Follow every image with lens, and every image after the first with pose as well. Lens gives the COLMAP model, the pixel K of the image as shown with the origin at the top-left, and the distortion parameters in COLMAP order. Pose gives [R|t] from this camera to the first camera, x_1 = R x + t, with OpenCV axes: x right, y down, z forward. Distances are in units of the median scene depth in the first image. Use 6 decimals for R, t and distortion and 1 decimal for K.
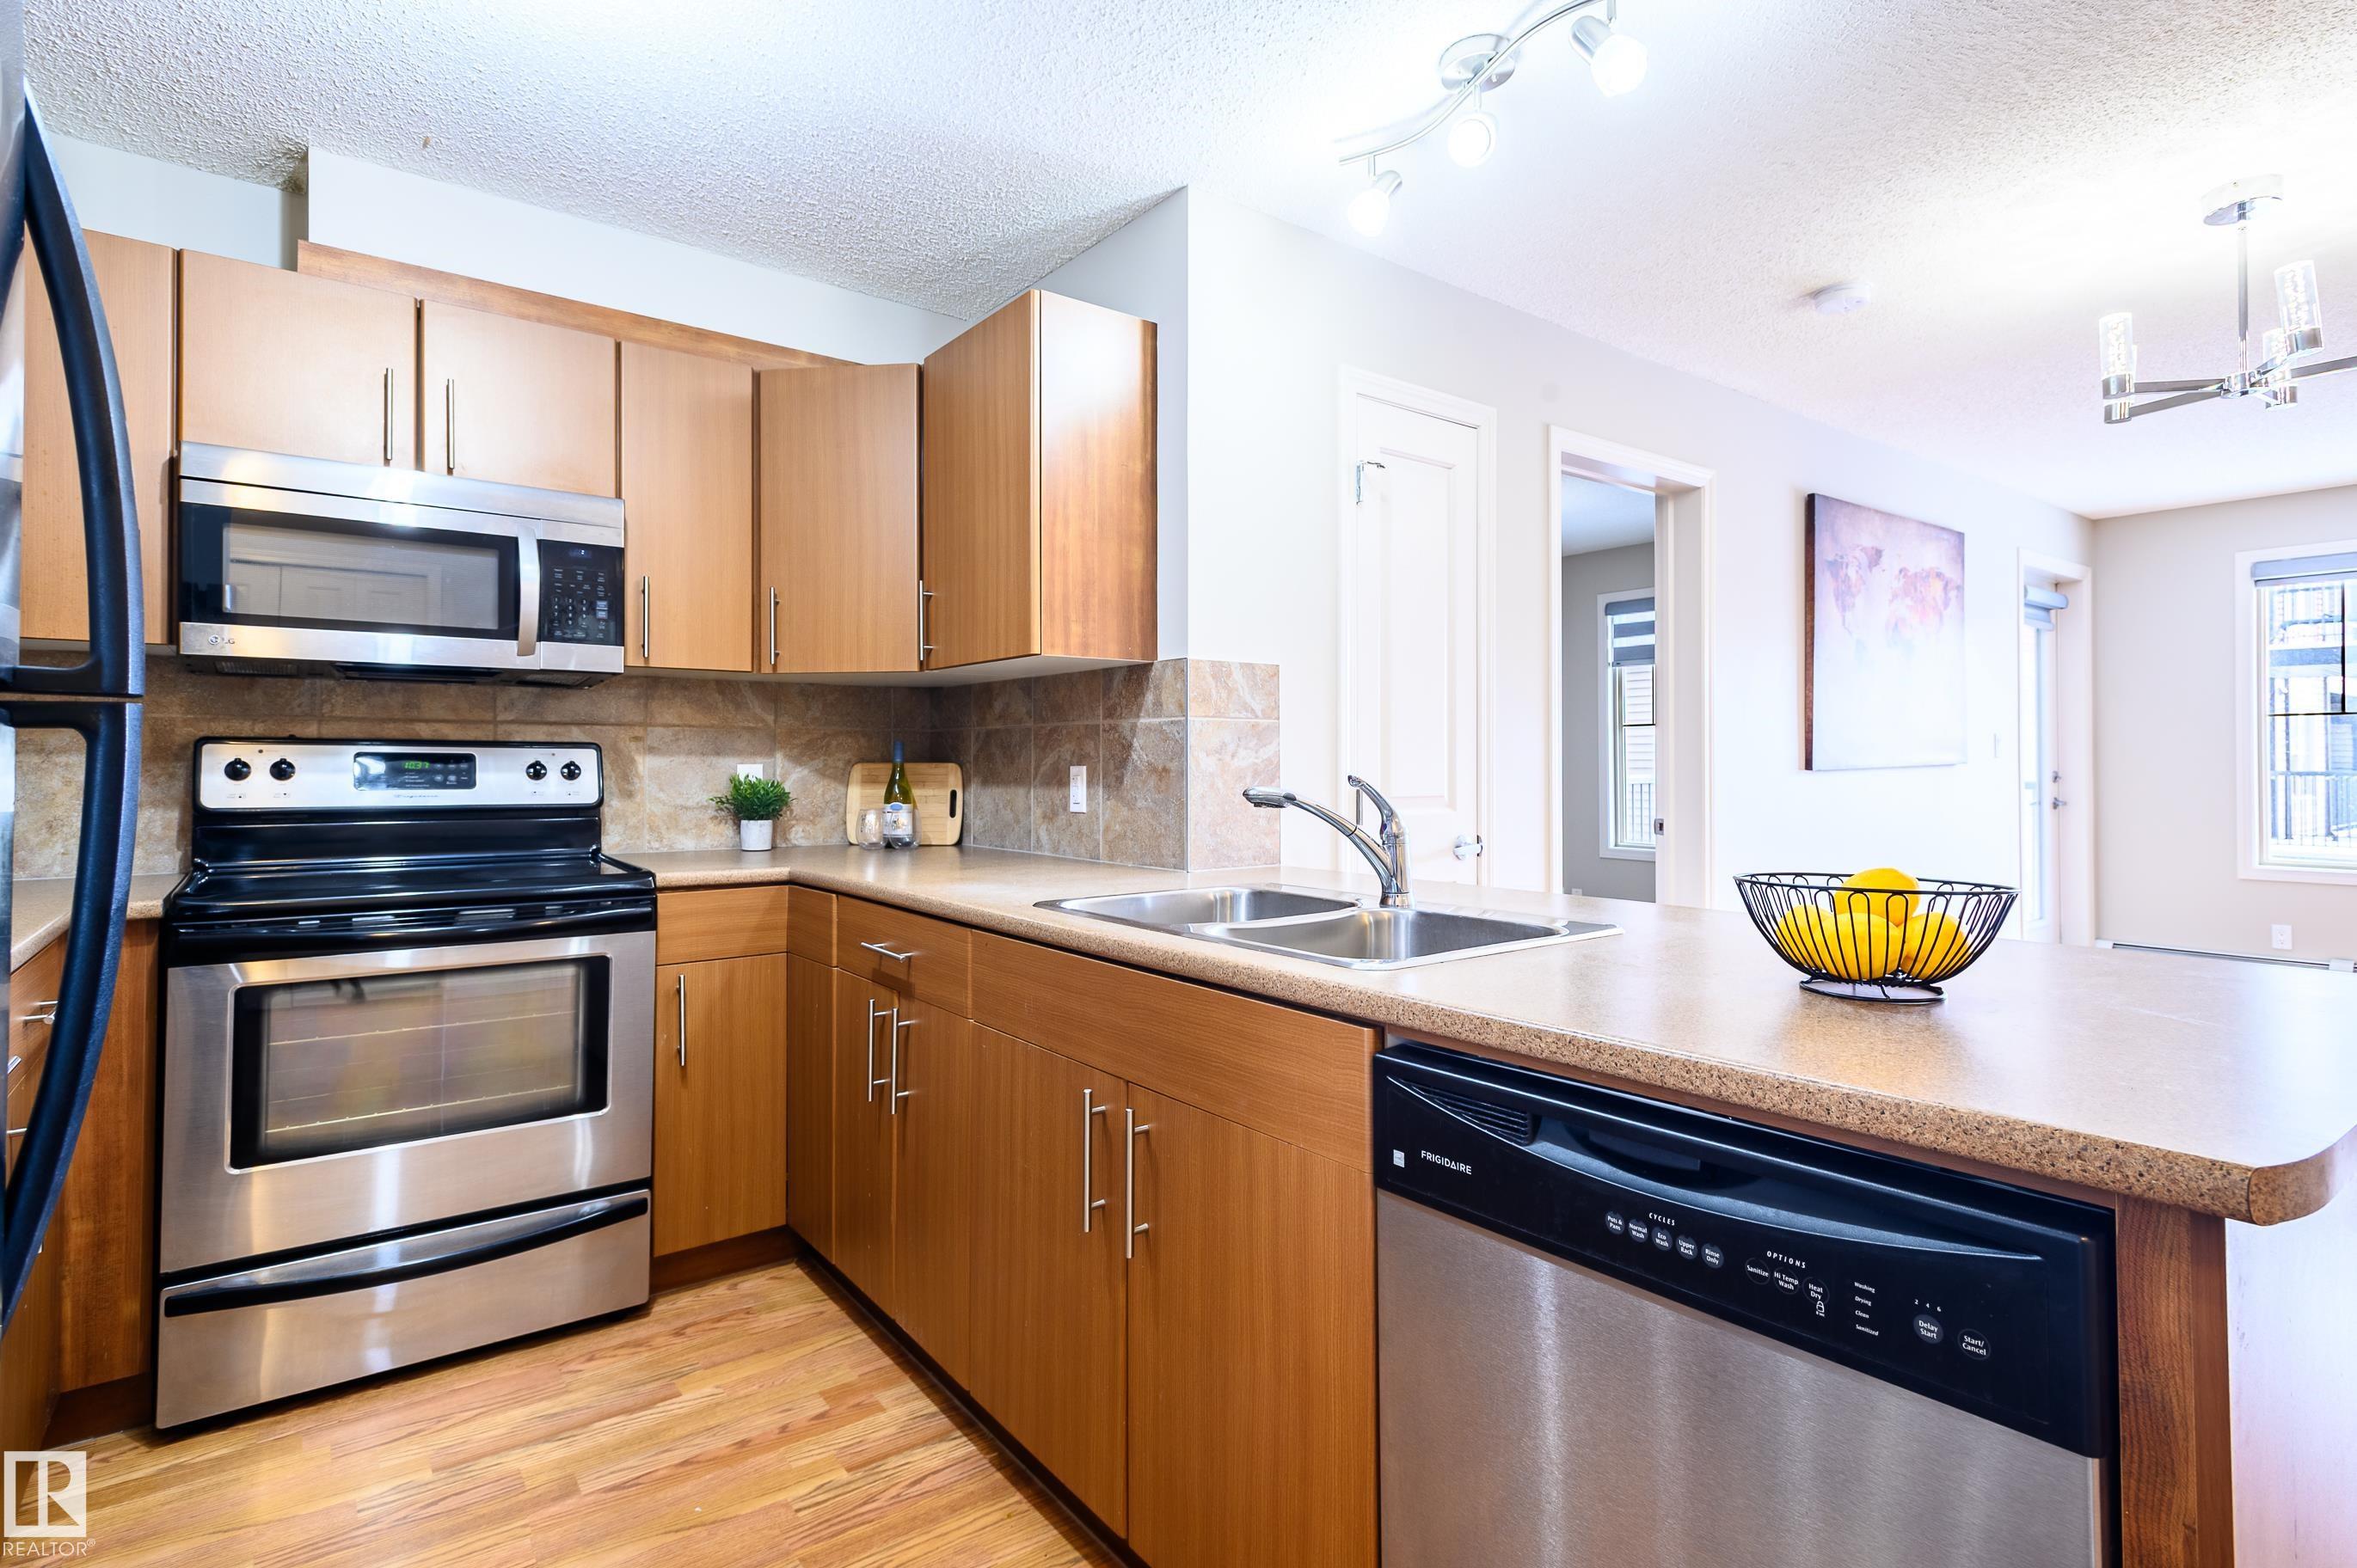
lens RADIAL K [[1159.2, 0, 1195.0], [0, 1159.2, 751.2], [0, 0, 1]] dist [0.023596, -0.007247]
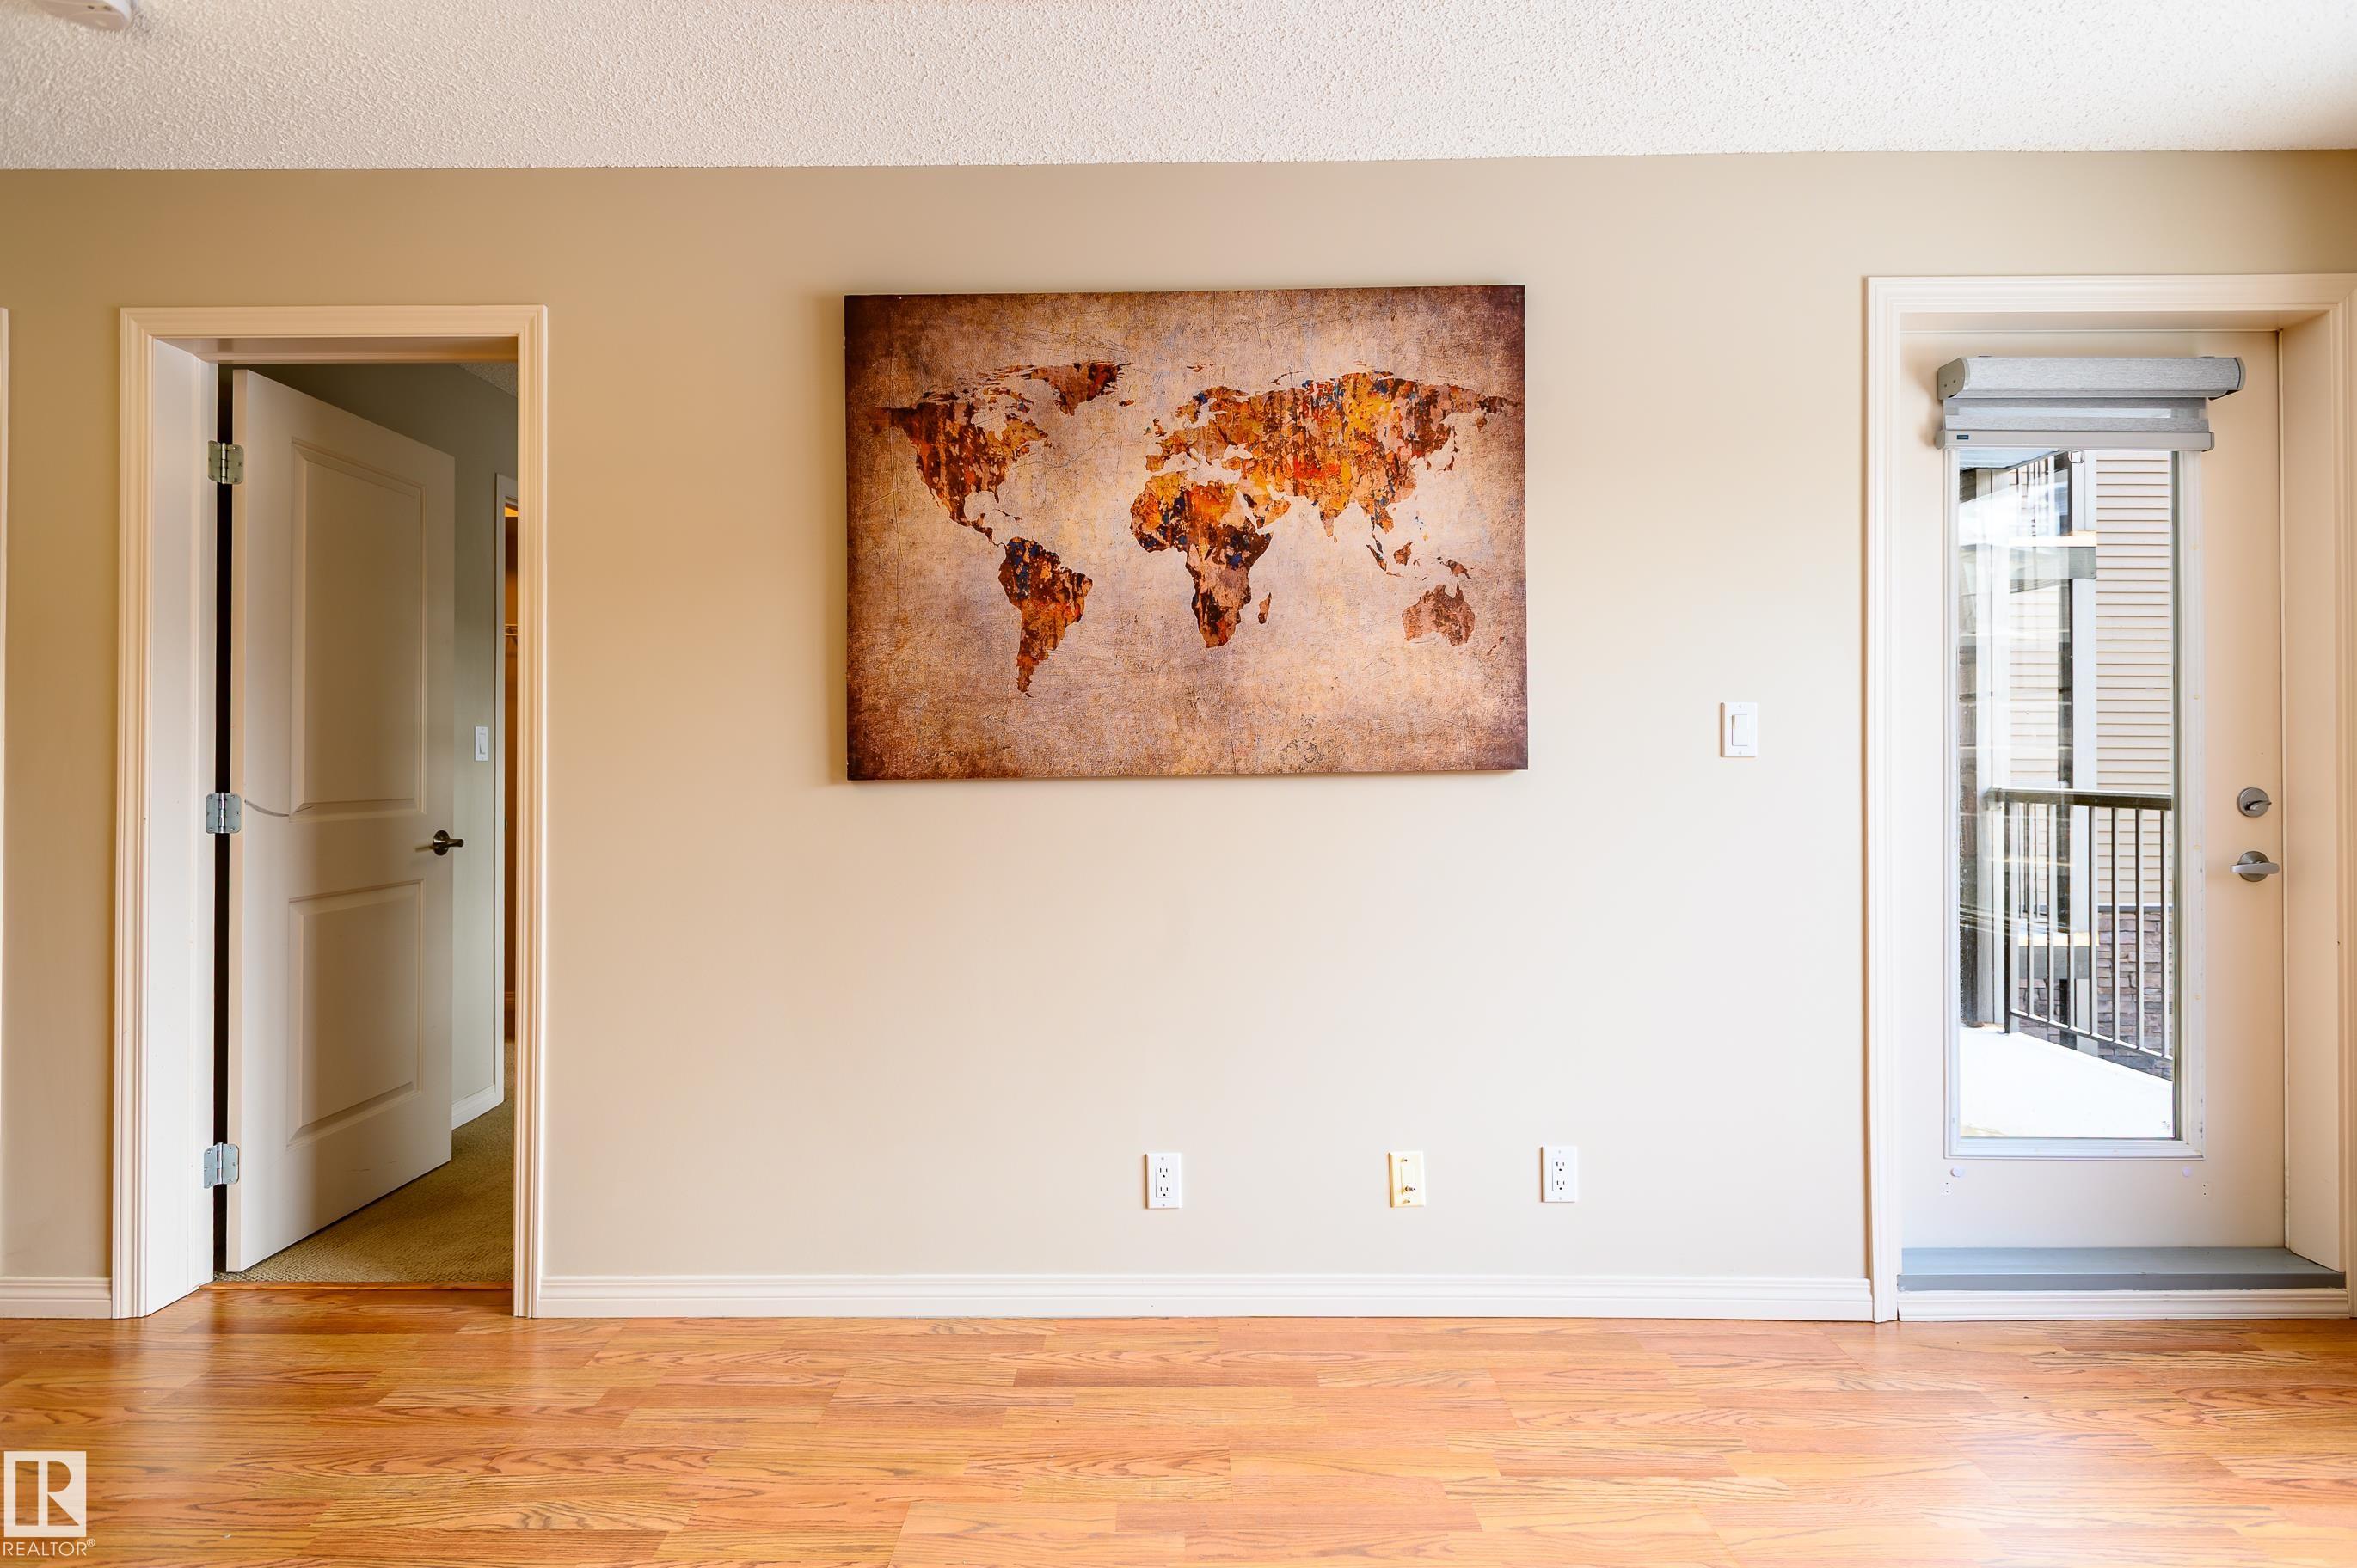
lens RADIAL K [[1177.5, 0, 1177.9], [0, 1177.5, 773.7], [0, 0, 1]] dist [0.011727, -0.006848]
pose [[0.785906, 0.000186, -0.618346, 1.579179], [0.005375, 0.999960, 0.007133, 0.015272], [0.618323, -0.008929, 0.785874, 0.999706]]
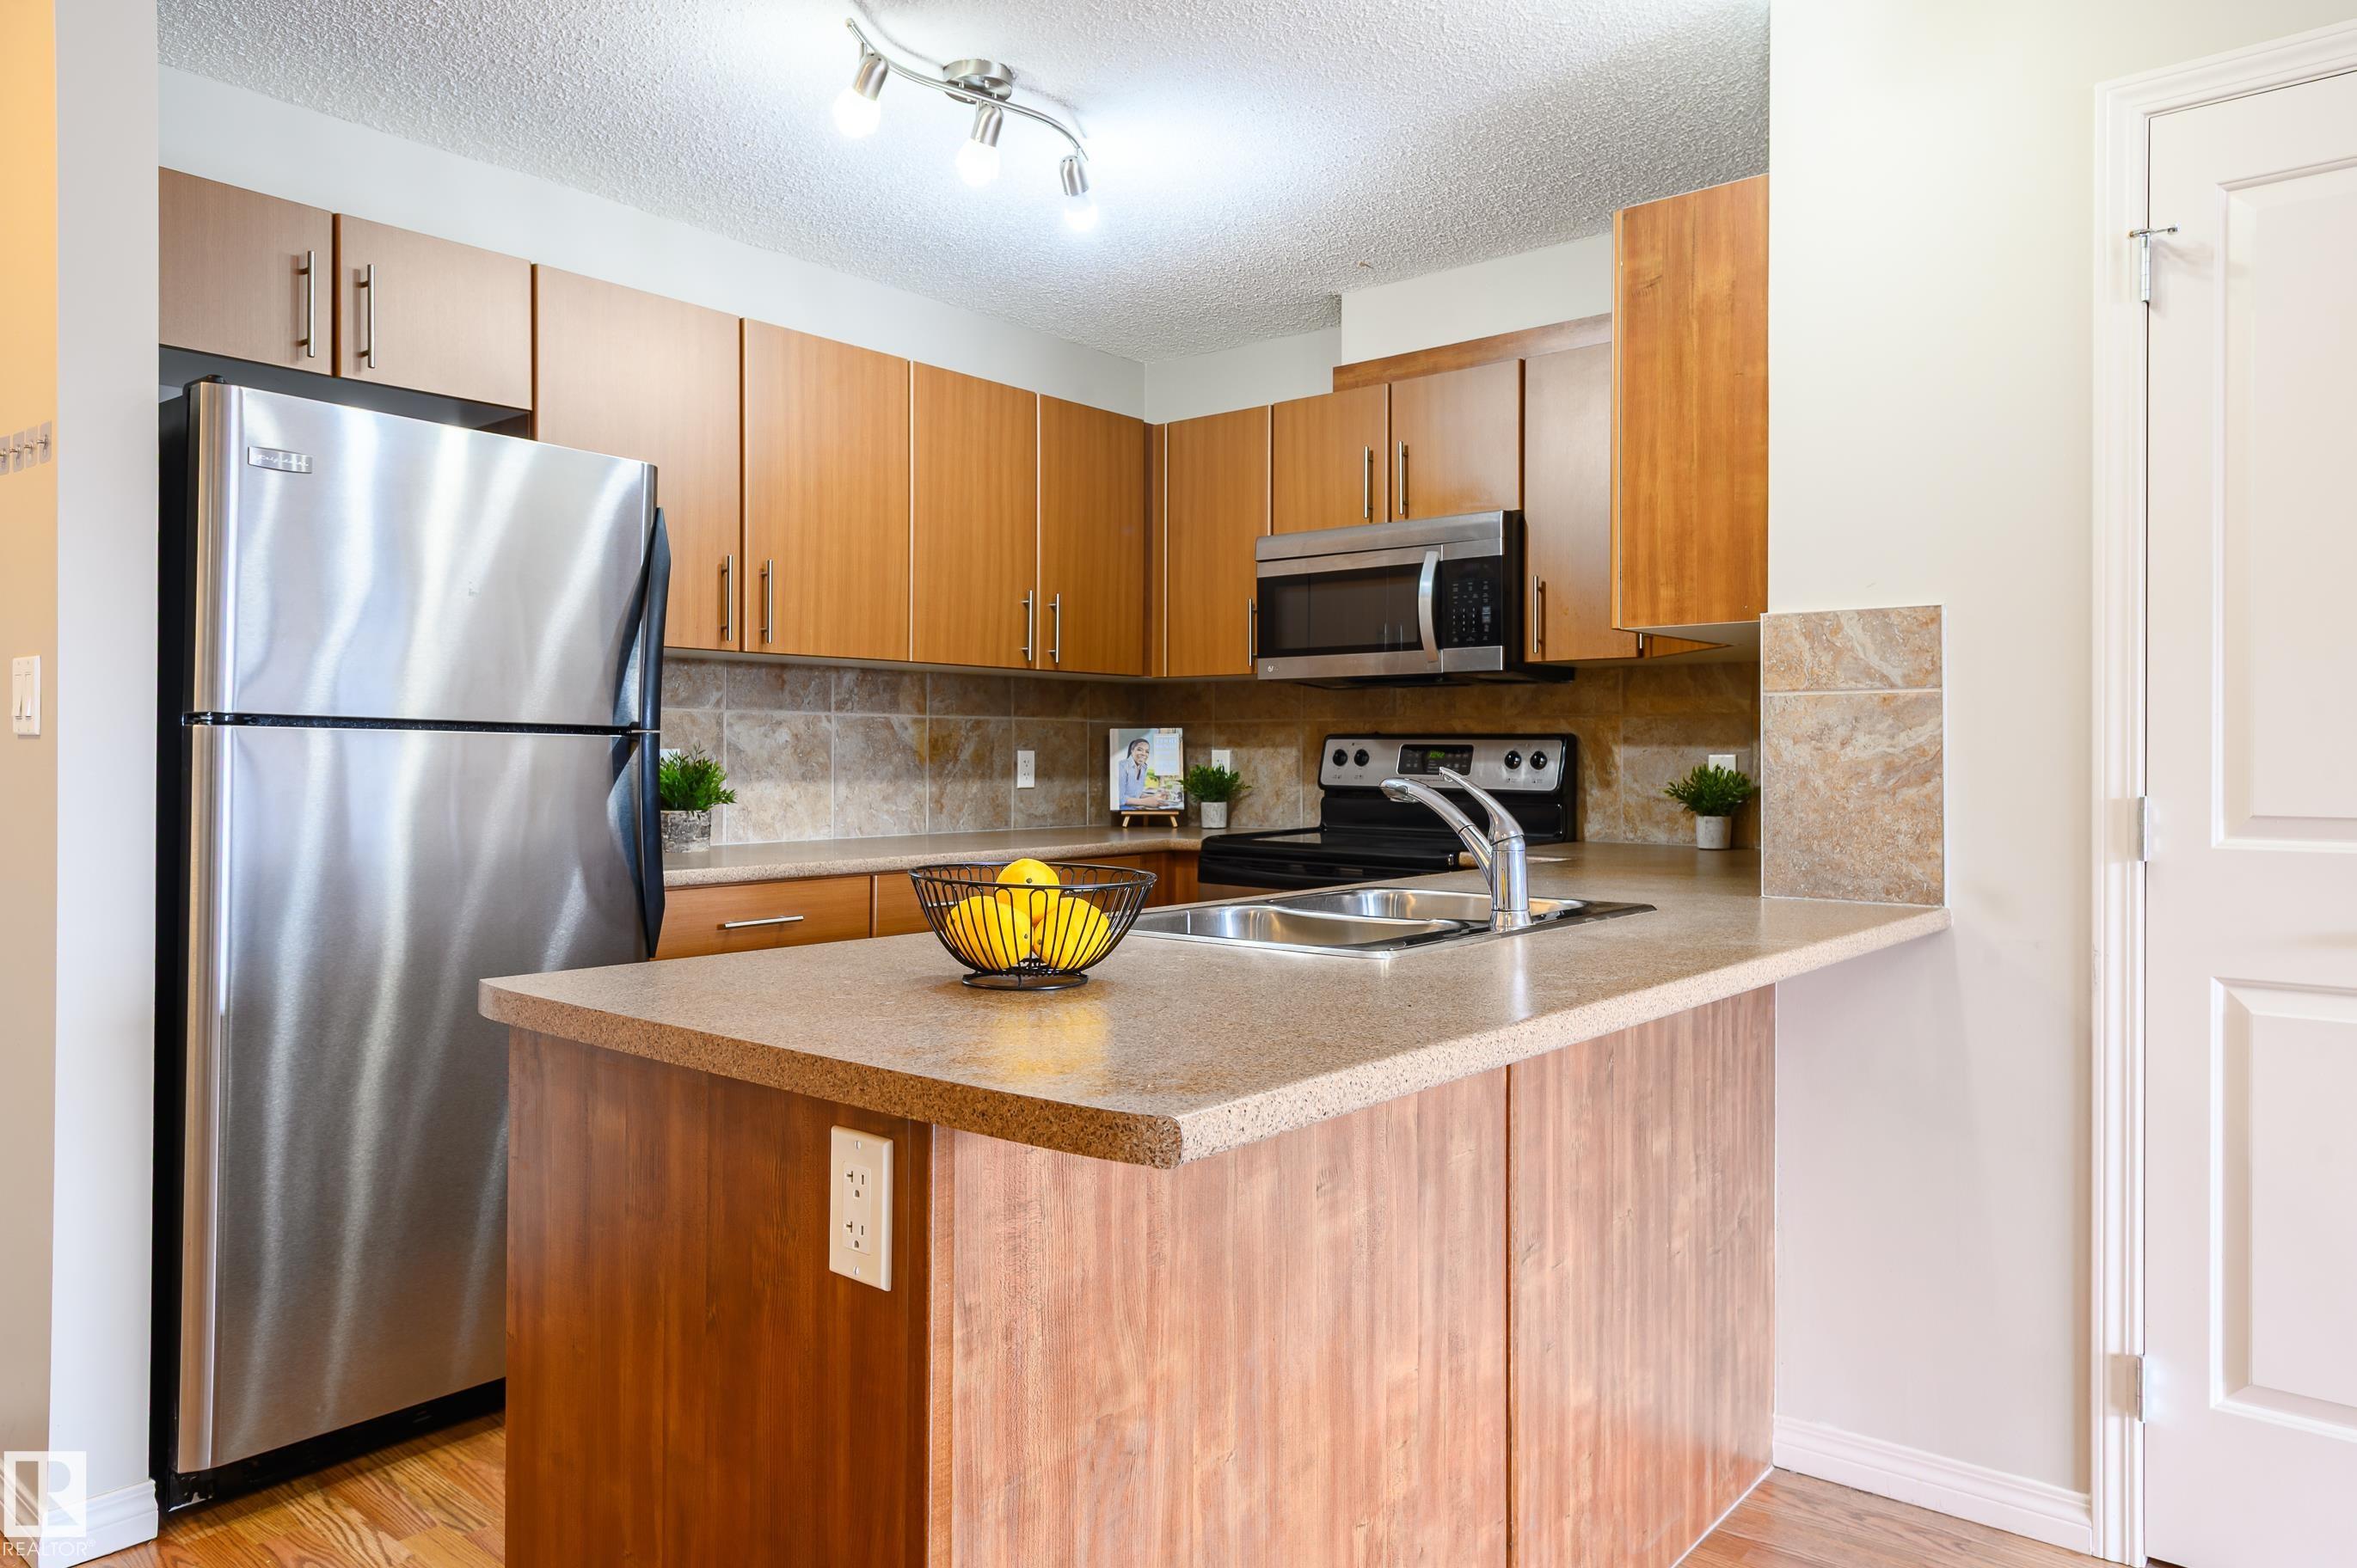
lens RADIAL K [[1540.4, 0, 1139.2], [0, 1540.4, 752.5], [0, 0, 1]] dist [0.002350, -0.003894]
pose [[0.204455, -0.000119, -0.978876, 0.820831], [0.009419, 0.999954, 0.001846, 0.003600], [0.978831, -0.009598, 0.204446, 0.361738]]
